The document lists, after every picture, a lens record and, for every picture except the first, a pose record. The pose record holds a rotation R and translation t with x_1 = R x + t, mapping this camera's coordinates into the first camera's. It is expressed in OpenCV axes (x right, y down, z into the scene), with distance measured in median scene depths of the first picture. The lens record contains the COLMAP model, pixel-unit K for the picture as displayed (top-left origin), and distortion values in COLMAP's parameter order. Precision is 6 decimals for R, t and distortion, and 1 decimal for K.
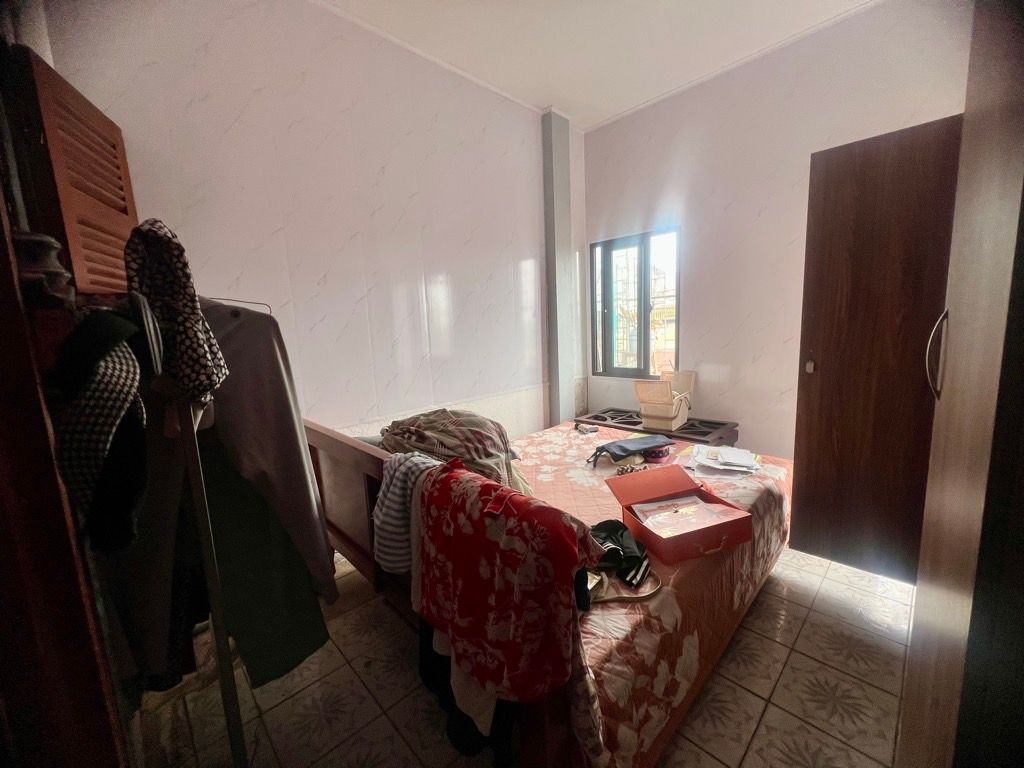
lens RADIAL K [[414.6, 0, 512.0], [0, 414.6, 384.0], [0, 0, 1]] dist [-0.001077, 0.000300]
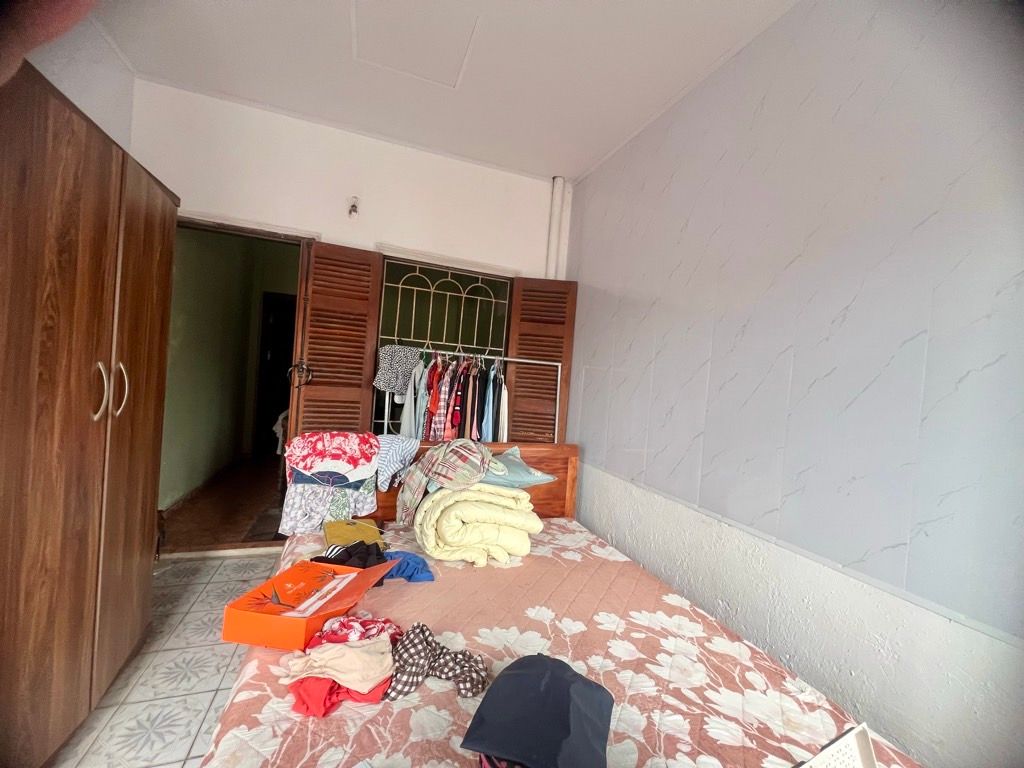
lens RADIAL K [[414.6, 0, 512.0], [0, 414.6, 384.0], [0, 0, 1]] dist [-0.001077, 0.000300]
pose [[-0.412482, 0.027069, -0.910563, 0.619688], [-0.190244, 0.974959, 0.115163, -0.185333], [0.890879, 0.220732, -0.397004, 0.996840]]
